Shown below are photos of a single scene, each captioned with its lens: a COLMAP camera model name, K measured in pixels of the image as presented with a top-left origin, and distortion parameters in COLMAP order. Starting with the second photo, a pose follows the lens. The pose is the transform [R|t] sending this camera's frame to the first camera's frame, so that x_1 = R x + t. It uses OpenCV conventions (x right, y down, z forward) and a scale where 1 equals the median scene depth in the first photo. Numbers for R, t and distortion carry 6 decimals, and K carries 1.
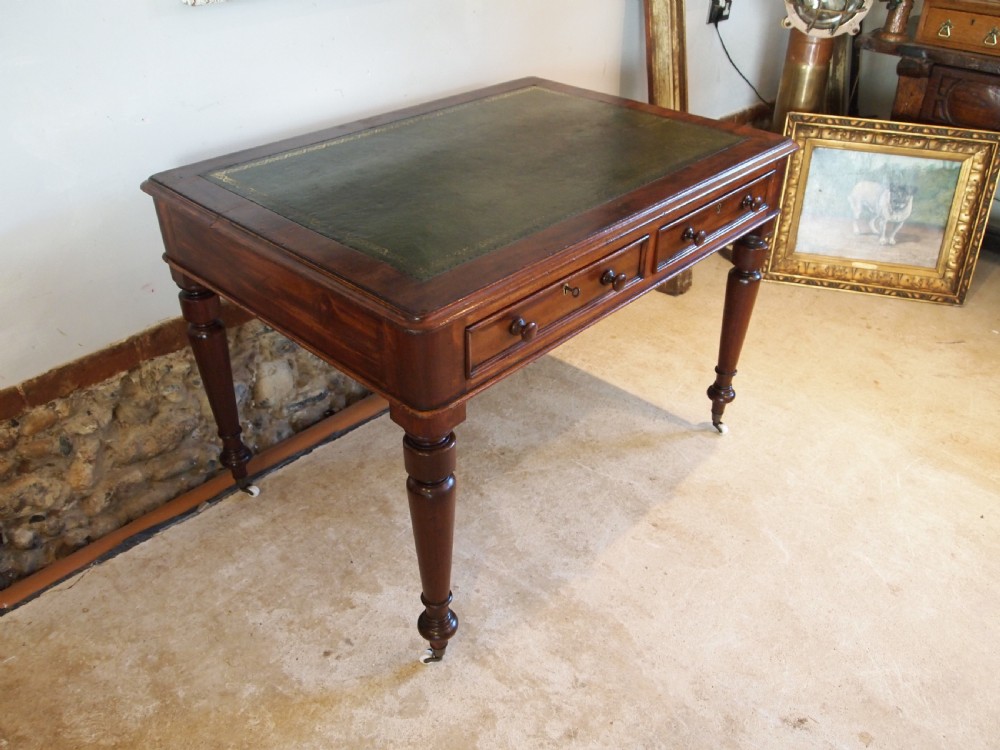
lens RADIAL K [[802.4, 0, 502.9], [0, 802.4, 373.4], [0, 0, 1]] dist [-0.045830, 0.000095]
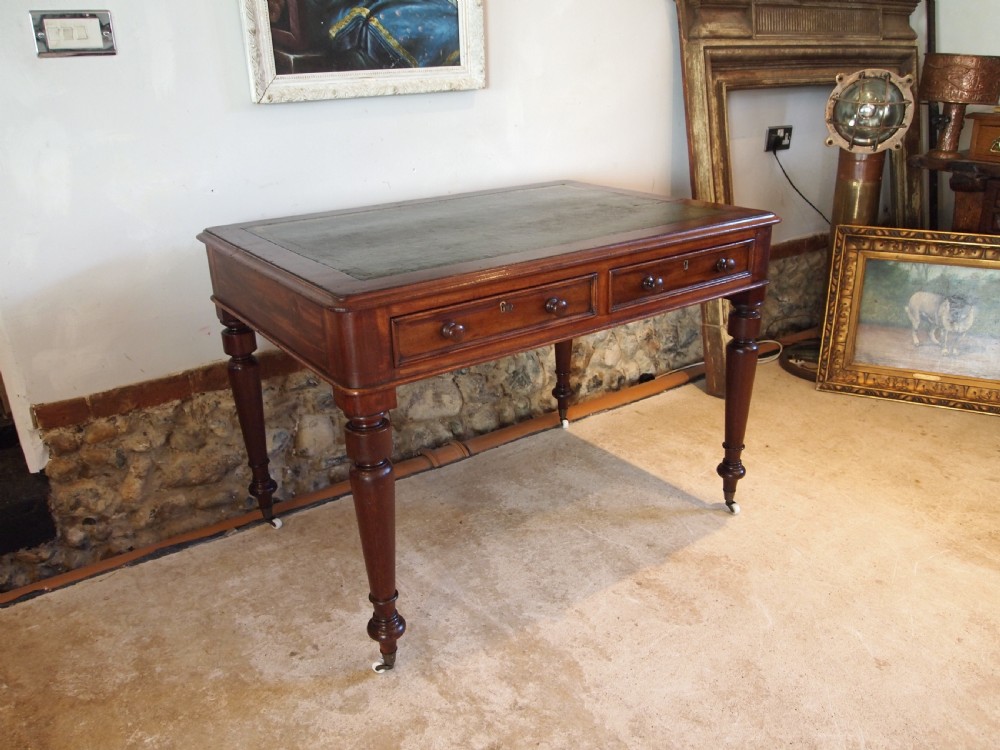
lens RADIAL K [[802.4, 0, 502.9], [0, 802.4, 373.4], [0, 0, 1]] dist [-0.045830, 0.000095]
pose [[0.979312, 0.037327, -0.198883, 0.191528], [-0.078504, 0.975946, -0.203390, 0.135564], [0.186507, 0.214795, 0.958686, -0.040020]]
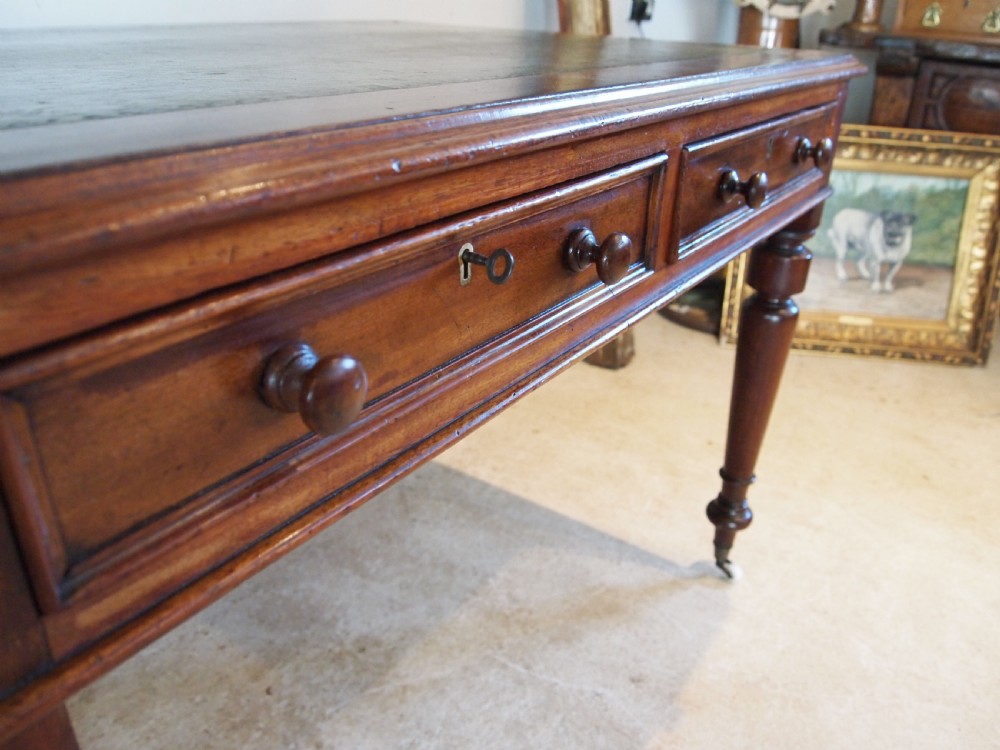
lens RADIAL K [[790.6, 0, 502.5], [0, 790.6, 375.9], [0, 0, 1]] dist [-0.042120, -0.009599]
pose [[0.990442, -0.038969, 0.132309, 0.031249], [0.055571, 0.990699, -0.124205, -0.013809], [-0.126238, 0.130371, 0.983396, 0.437656]]
